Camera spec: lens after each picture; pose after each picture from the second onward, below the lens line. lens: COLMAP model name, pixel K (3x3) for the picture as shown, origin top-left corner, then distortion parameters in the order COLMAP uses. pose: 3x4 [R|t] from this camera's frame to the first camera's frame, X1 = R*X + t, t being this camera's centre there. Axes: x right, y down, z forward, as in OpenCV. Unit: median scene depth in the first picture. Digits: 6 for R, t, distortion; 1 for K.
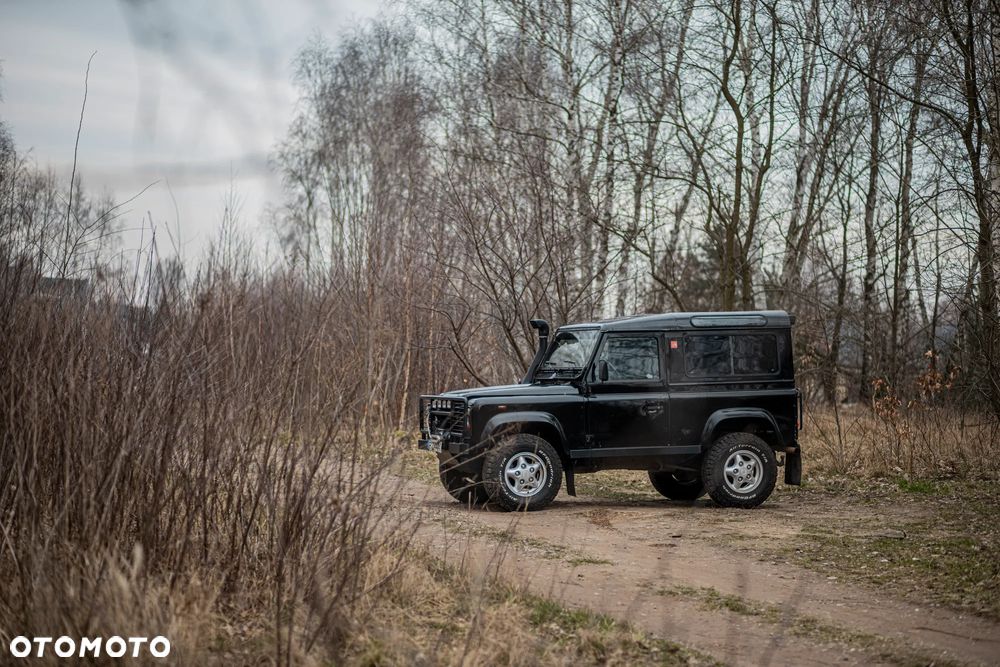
lens RADIAL K [[2359.5, 0, 500.0], [0, 2359.5, 333.5], [0, 0, 1]] dist [-0.101583, -1.343246]
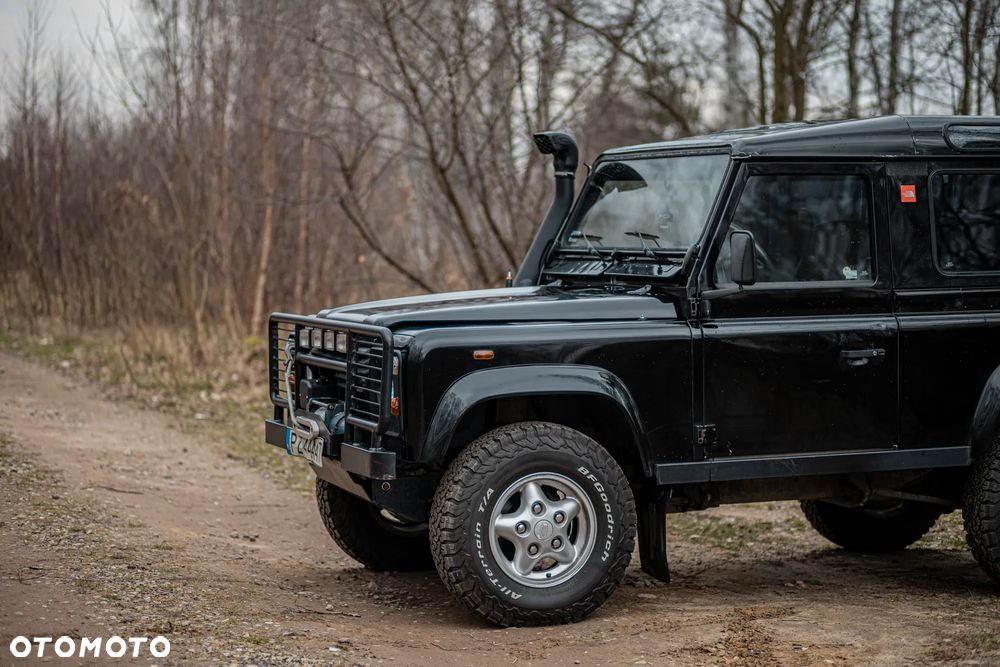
lens RADIAL K [[2359.5, 0, 500.0], [0, 2359.5, 333.5], [0, 0, 1]] dist [-0.101583, -1.343246]
pose [[0.998620, 0.004291, 0.052340, -0.015874], [-0.007383, 0.998229, 0.059028, 0.005406], [-0.051994, -0.059333, 0.996883, 0.608315]]
